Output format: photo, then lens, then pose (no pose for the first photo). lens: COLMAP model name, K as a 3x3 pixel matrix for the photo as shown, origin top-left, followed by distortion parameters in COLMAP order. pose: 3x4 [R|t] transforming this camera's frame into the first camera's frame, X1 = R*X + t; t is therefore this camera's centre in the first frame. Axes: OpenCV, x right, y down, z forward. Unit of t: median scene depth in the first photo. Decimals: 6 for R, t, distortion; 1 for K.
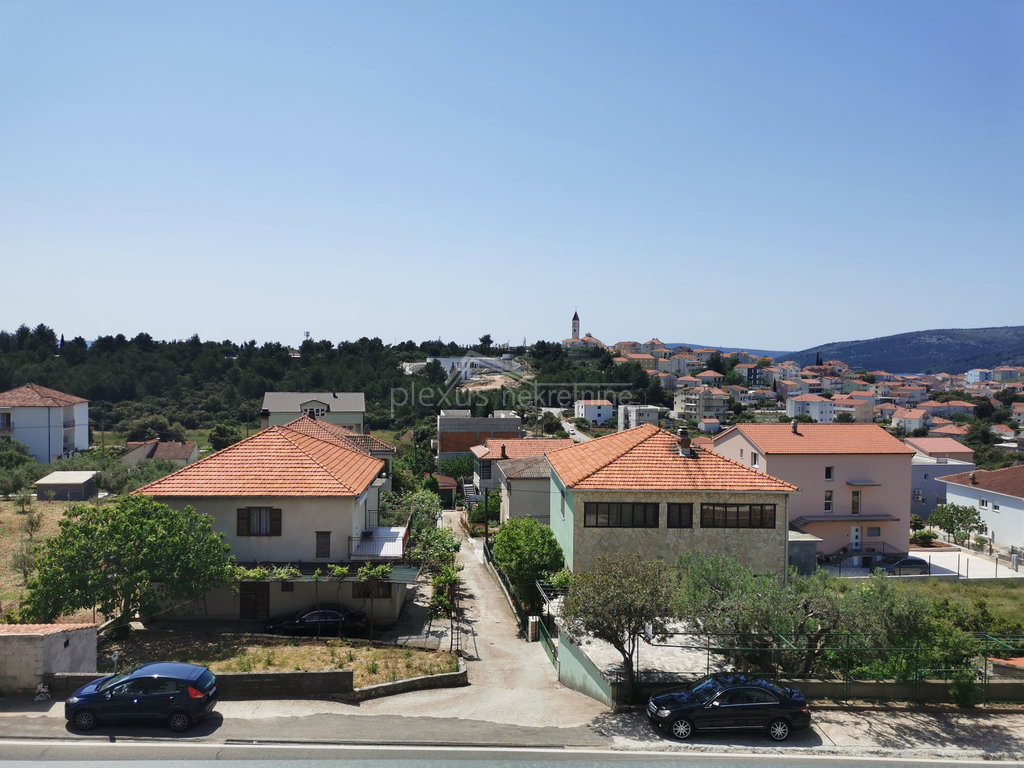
lens RADIAL K [[794.9, 0, 510.3], [0, 794.9, 379.6], [0, 0, 1]] dist [0.008528, -0.026174]
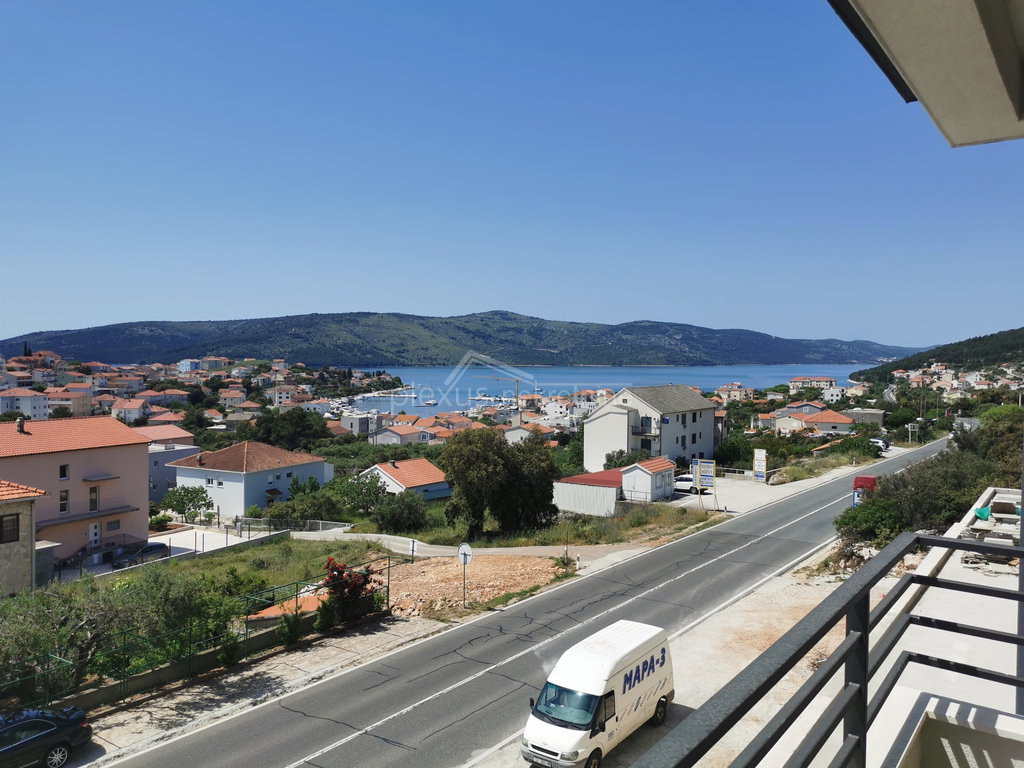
lens RADIAL K [[794.9, 0, 511.0], [0, 794.9, 385.1], [0, 0, 1]] dist [0.008528, -0.026174]
pose [[0.548789, -0.033743, 0.835280, -0.089466], [0.017088, 0.999429, 0.029147, -0.002591], [-0.835786, -0.001722, 0.549052, 0.049135]]
